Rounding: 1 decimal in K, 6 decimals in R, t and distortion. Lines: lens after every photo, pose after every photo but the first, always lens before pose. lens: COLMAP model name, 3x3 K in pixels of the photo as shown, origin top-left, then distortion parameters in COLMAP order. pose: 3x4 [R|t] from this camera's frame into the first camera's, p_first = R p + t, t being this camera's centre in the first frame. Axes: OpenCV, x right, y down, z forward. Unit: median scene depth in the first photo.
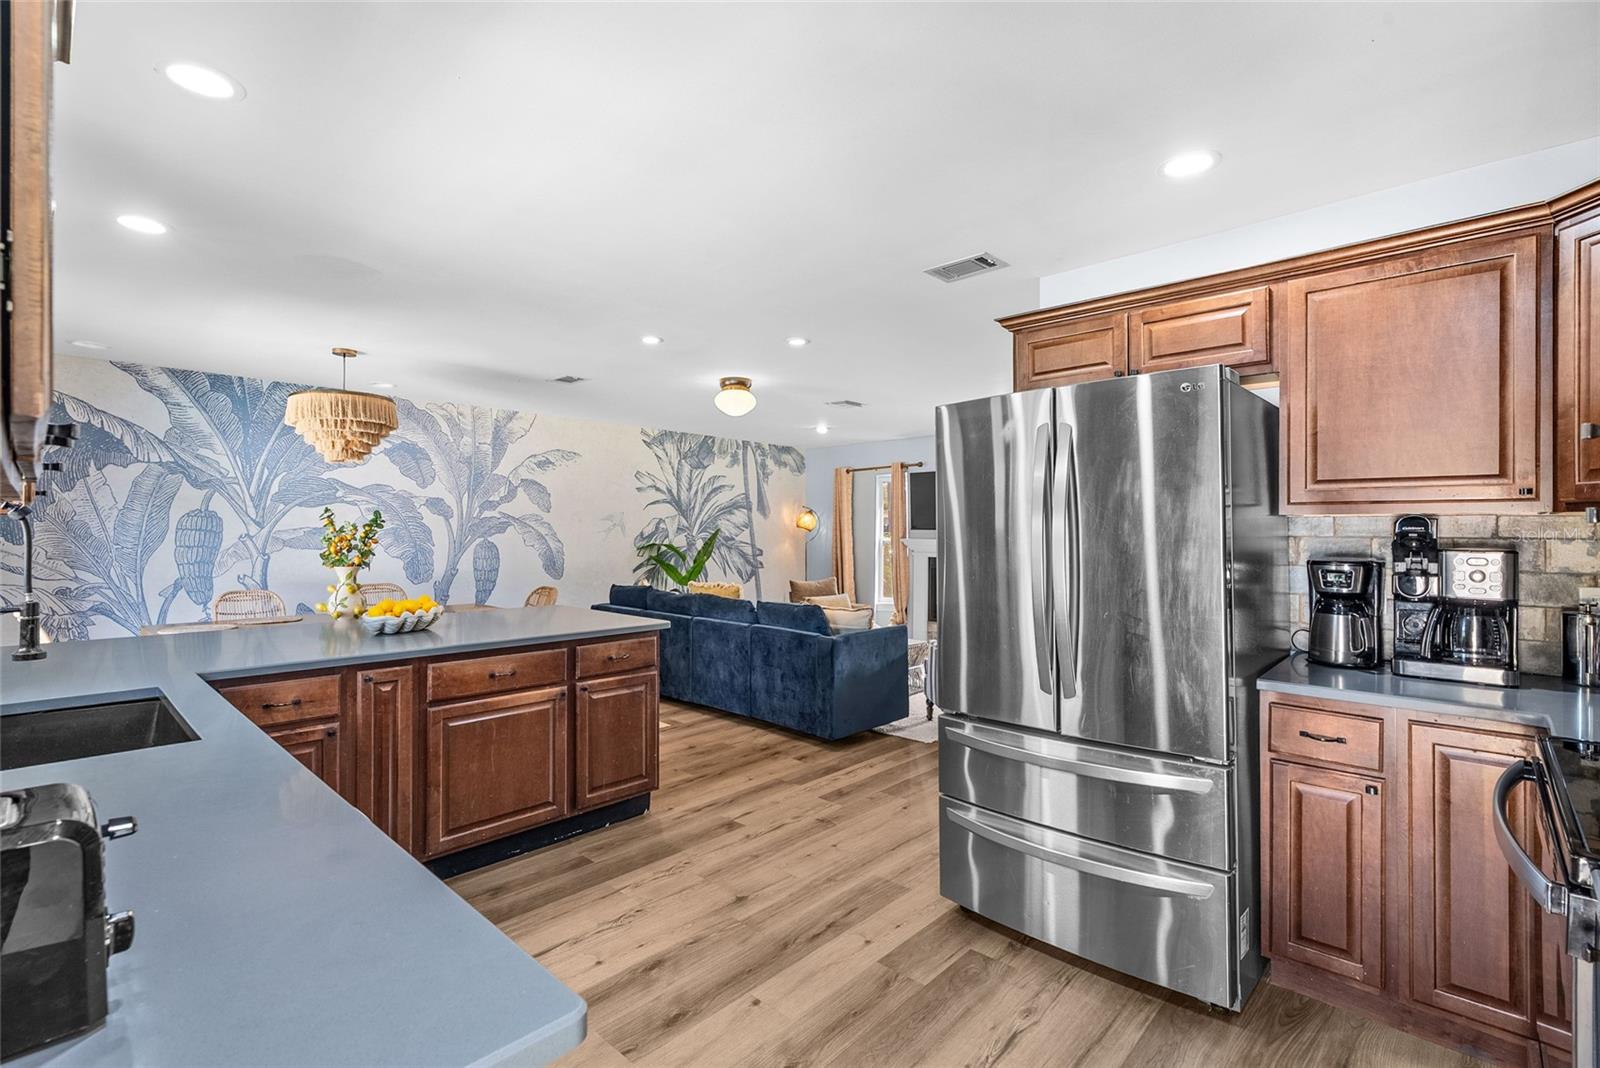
lens RADIAL K [[733.7, 0, 791.3], [0, 733.7, 535.7], [0, 0, 1]] dist [-0.017270, 0.006240]
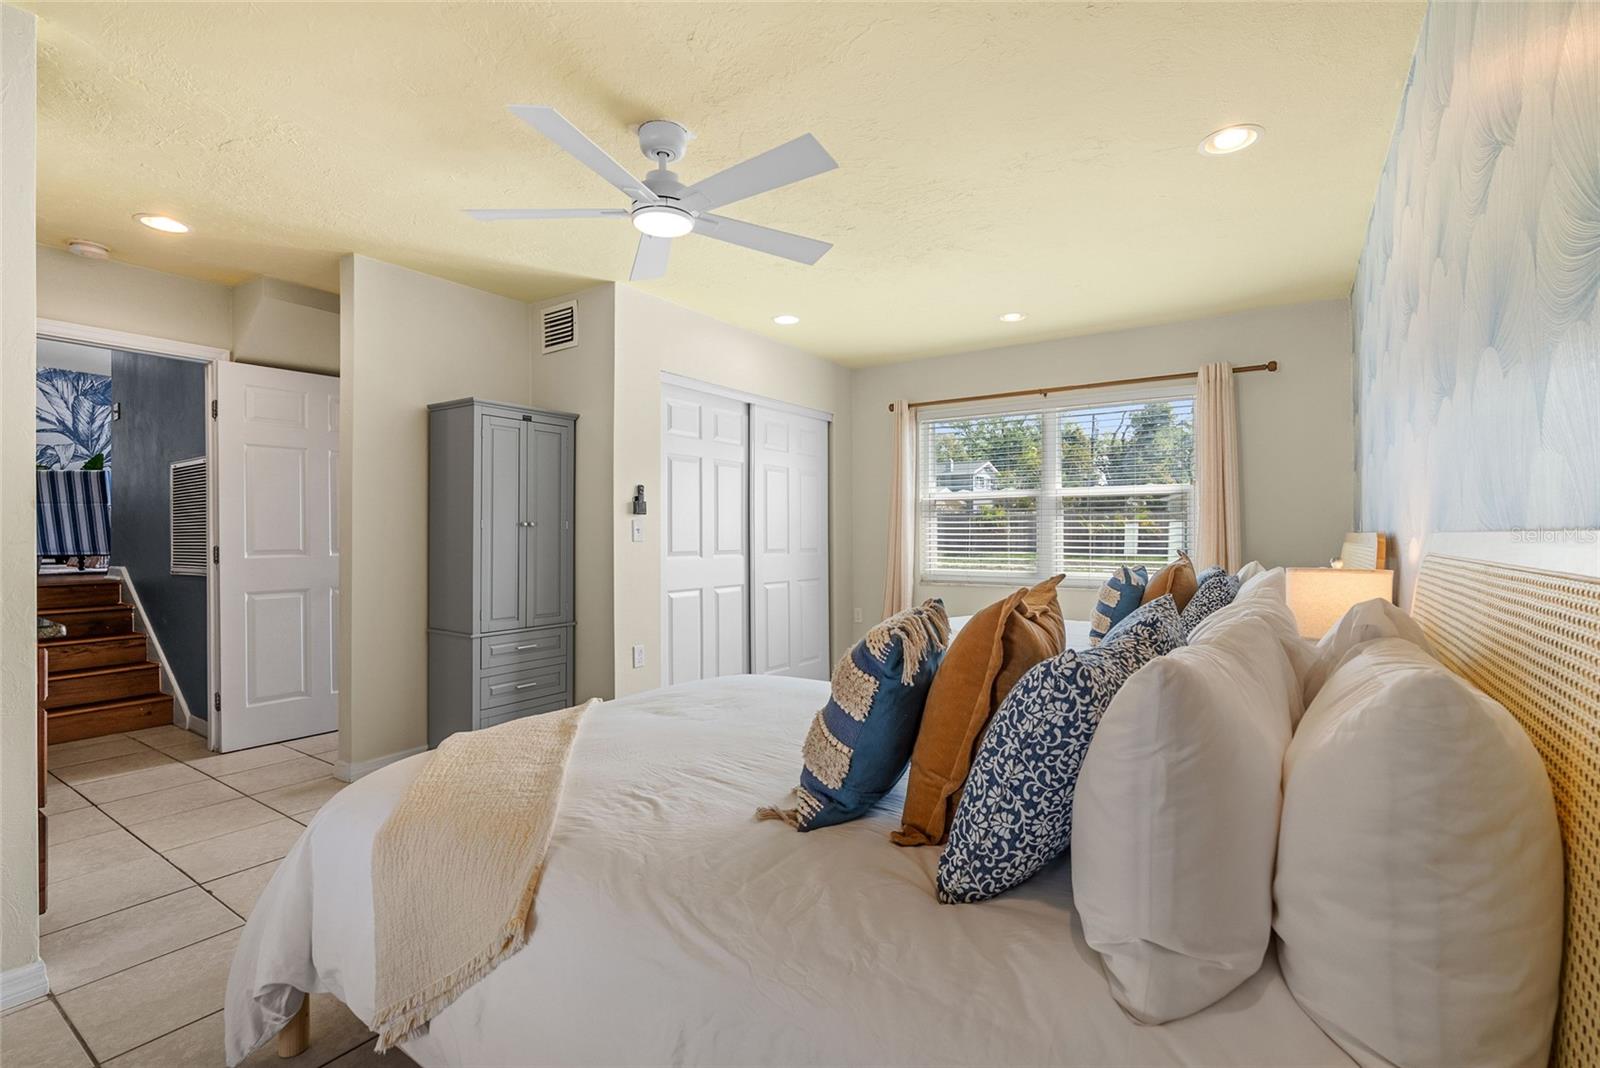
lens RADIAL K [[733.7, 0, 797.8], [0, 733.7, 529.2], [0, 0, 1]] dist [-0.017270, 0.006240]
pose [[0.987230, -0.005251, 0.159214, 0.927607], [0.007165, 0.999909, -0.011448, 0.149863], [-0.159139, 0.012443, 0.987178, -0.350806]]
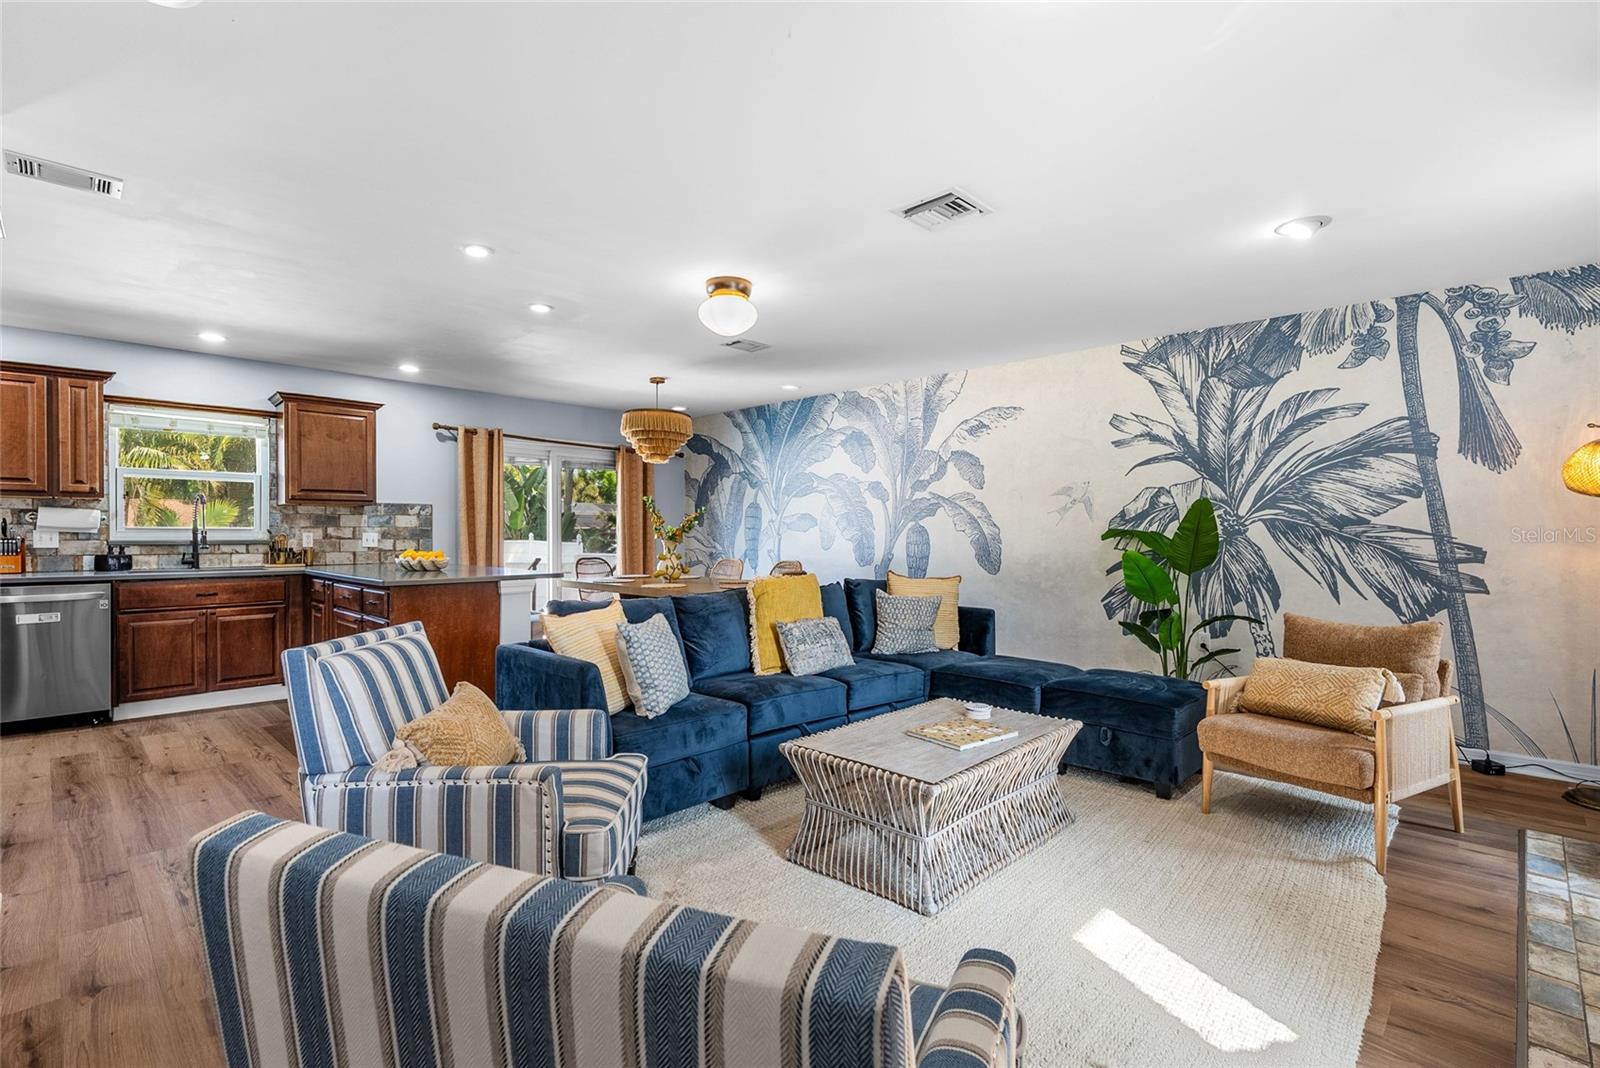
lens RADIAL K [[733.7, 0, 810.1], [0, 733.7, 541.4], [0, 0, 1]] dist [-0.017270, 0.006240]
pose [[-0.011826, 0.008590, -0.999893, 0.483126], [-0.009596, 0.999916, 0.008703, 0.020636], [0.999884, 0.009697, -0.011743, 0.845960]]
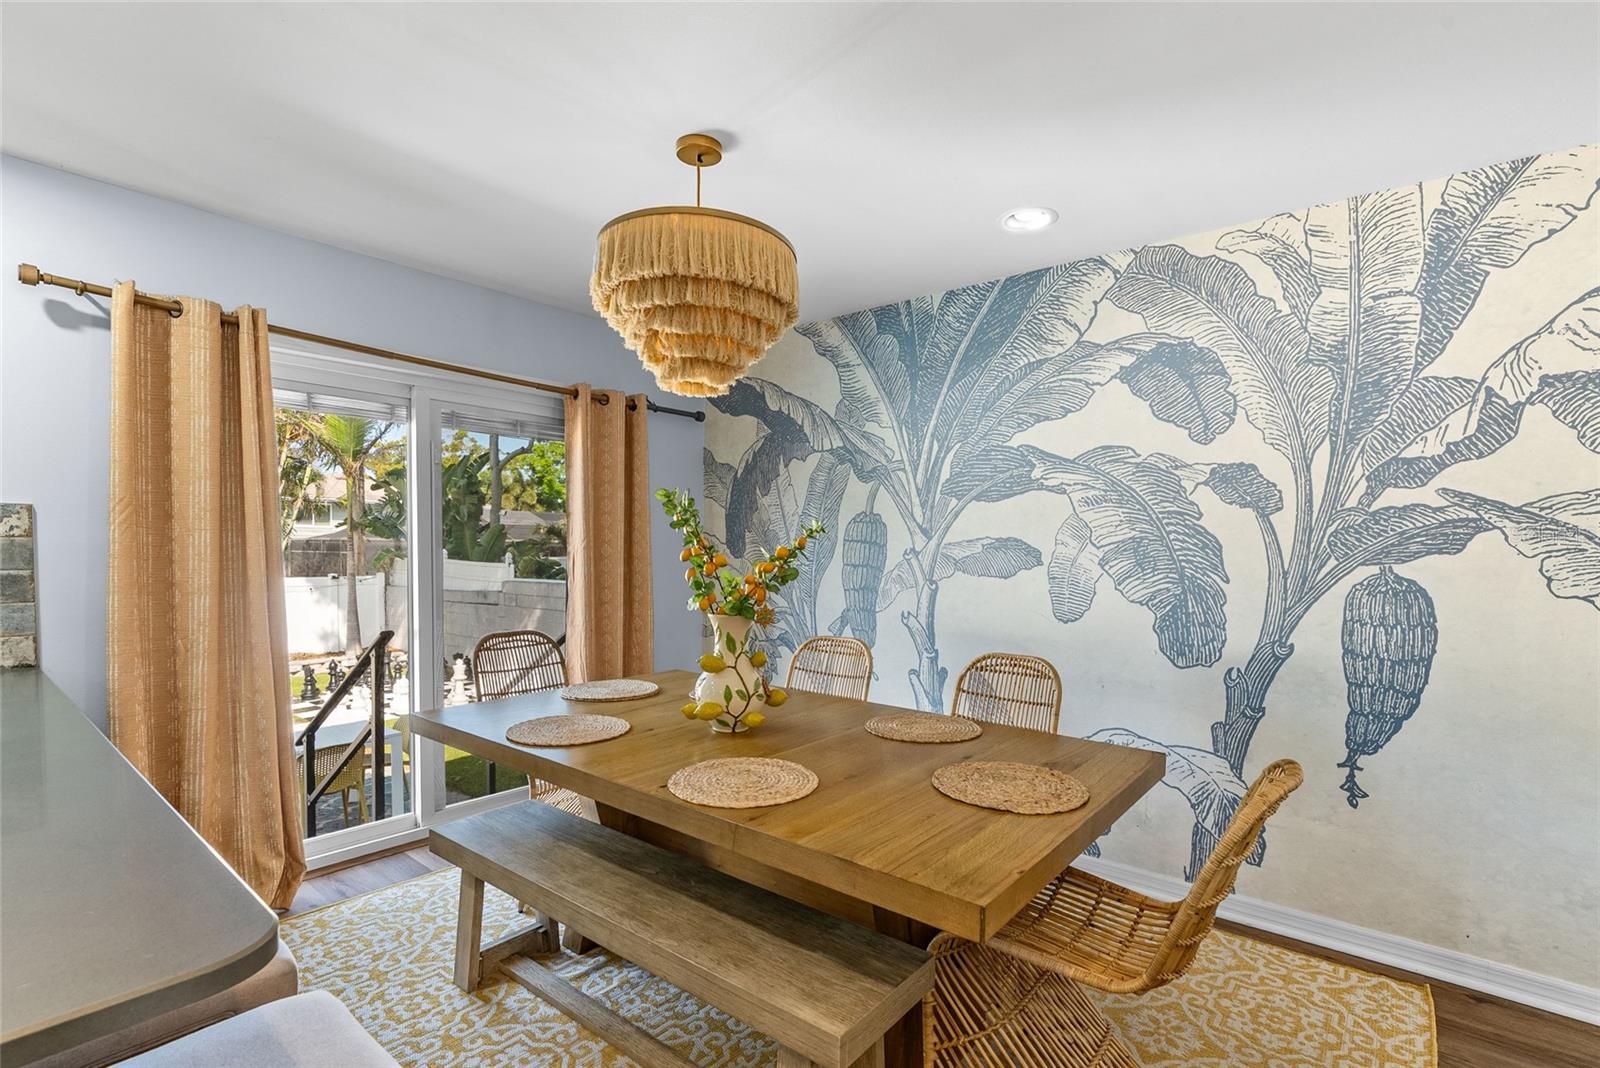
lens RADIAL K [[733.7, 0, 829.7], [0, 733.7, 575.8], [0, 0, 1]] dist [-0.017270, 0.006240]
pose [[0.085275, 0.038029, -0.995631, -0.090515], [-0.018337, 0.999162, 0.036593, -0.000293], [0.996189, 0.015137, 0.085900, 0.679194]]
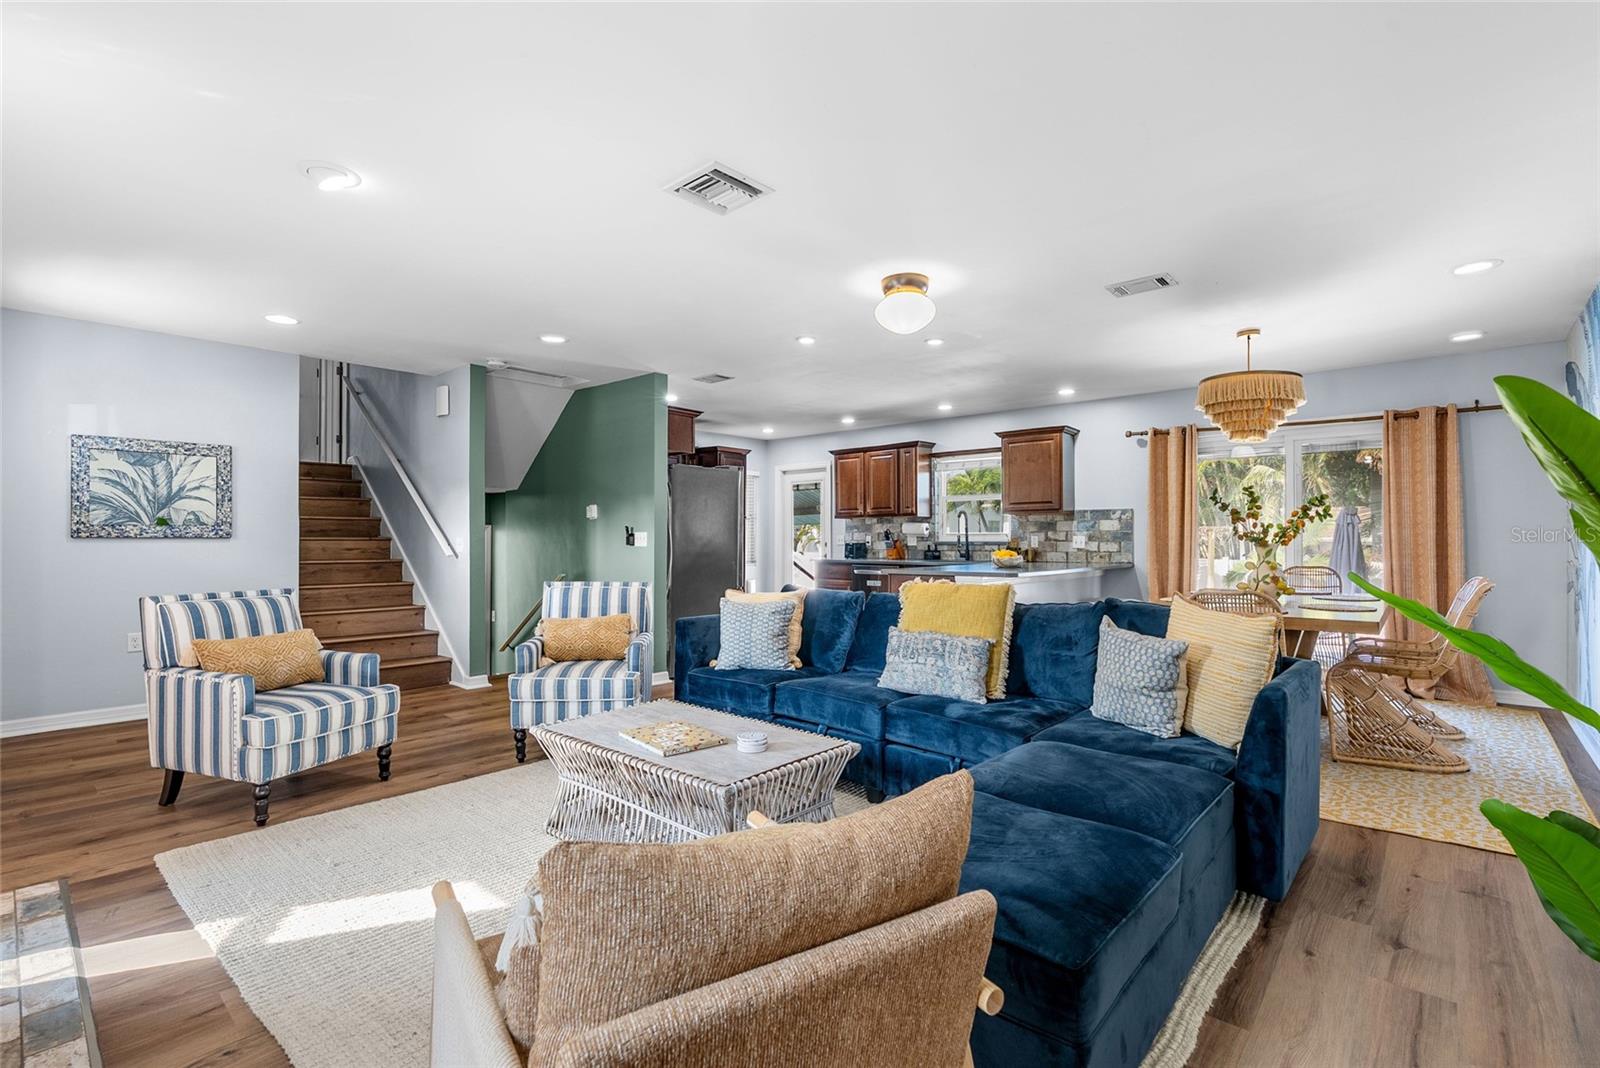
lens RADIAL K [[733.7, 0, 796.2], [0, 733.7, 539.6], [0, 0, 1]] dist [-0.017270, 0.006240]
pose [[-0.999691, -0.000031, -0.024860, 0.027461], [-0.000315, 0.999935, 0.011413, 0.016686], [0.024858, 0.011417, -0.999626, 1.312997]]
